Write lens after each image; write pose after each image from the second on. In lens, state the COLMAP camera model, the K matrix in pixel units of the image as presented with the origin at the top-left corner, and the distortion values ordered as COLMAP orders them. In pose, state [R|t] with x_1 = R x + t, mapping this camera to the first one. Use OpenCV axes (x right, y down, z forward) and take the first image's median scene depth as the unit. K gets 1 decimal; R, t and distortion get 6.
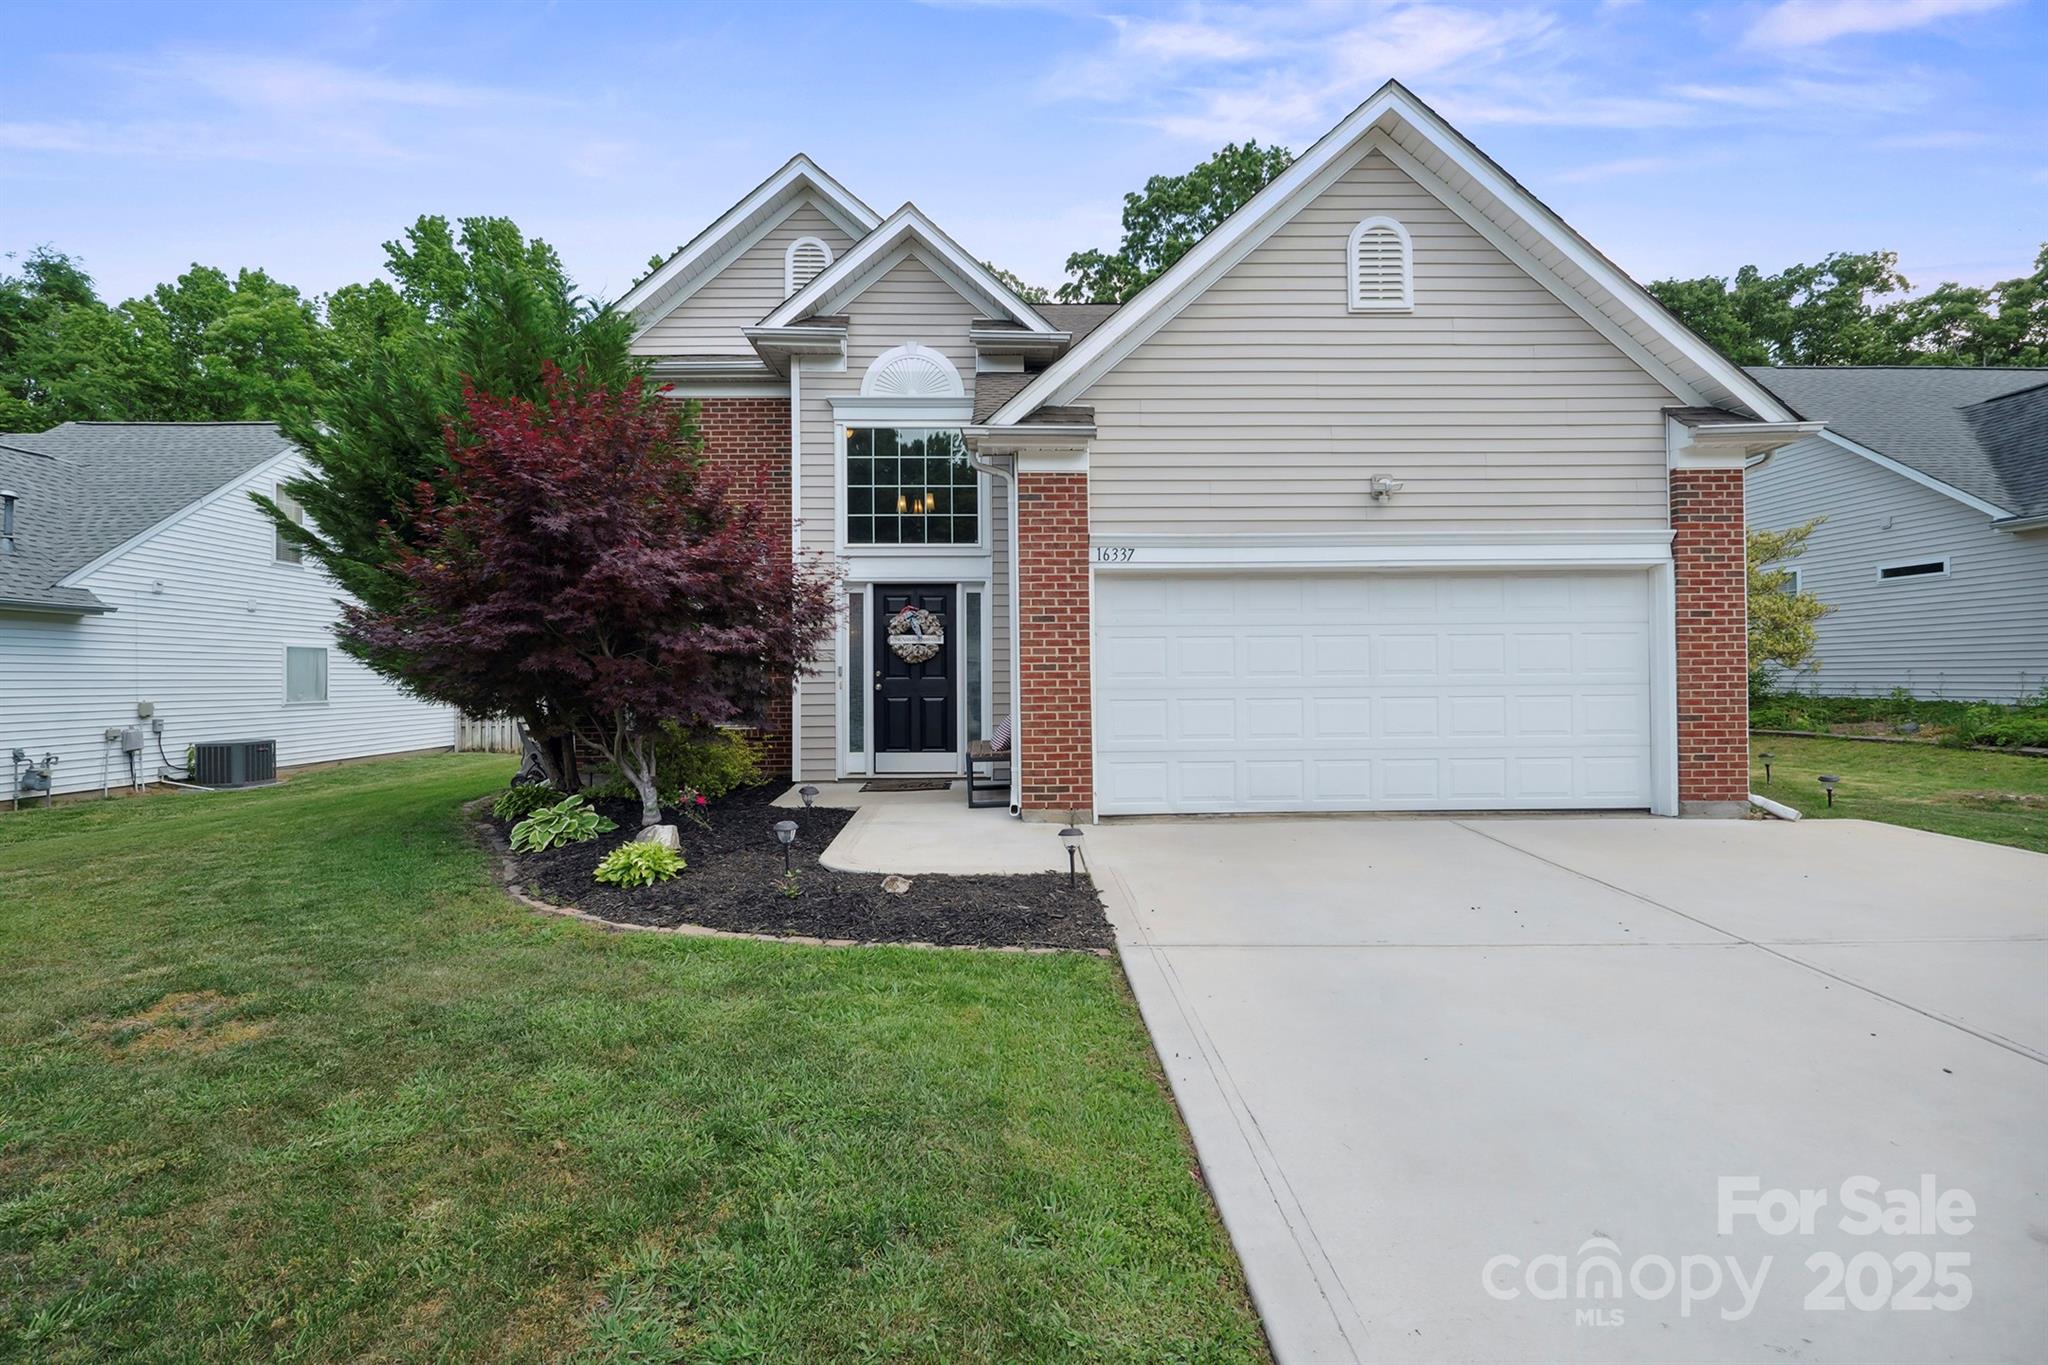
lens RADIAL K [[991.0, 0, 1022.3], [0, 991.0, 679.0], [0, 0, 1]] dist [-0.003562, -0.000138]
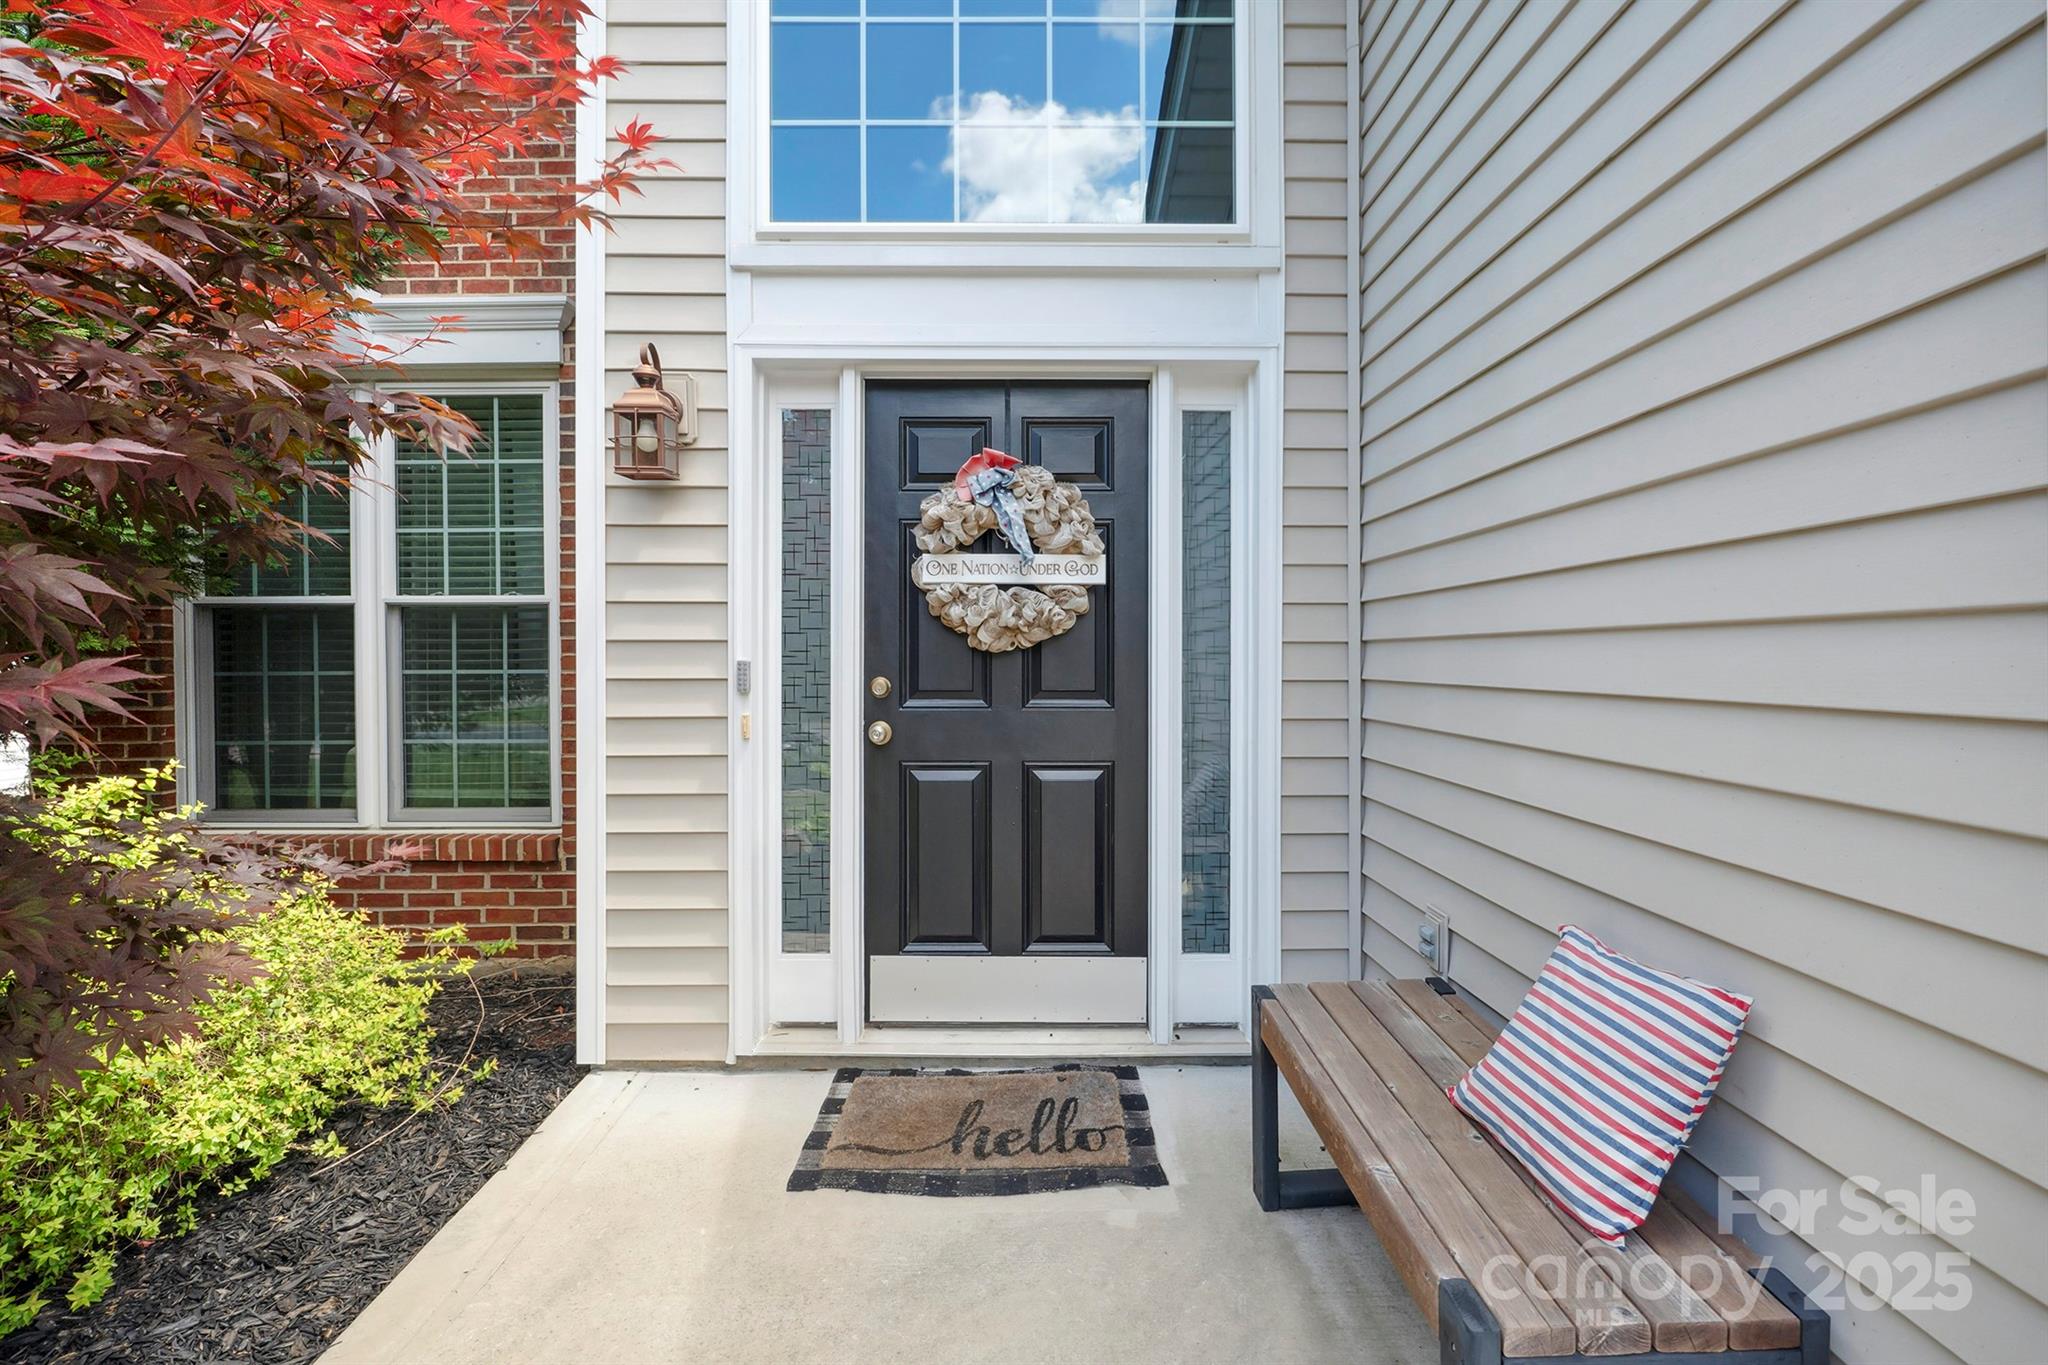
lens RADIAL K [[991.0, 0, 1027.3], [0, 991.0, 676.9], [0, 0, 1]] dist [-0.003562, -0.000138]
pose [[0.999948, 0.005035, -0.008830, -0.099919], [-0.004893, 0.999861, 0.015963, -0.013212], [0.008909, -0.015919, 0.999834, 0.711613]]
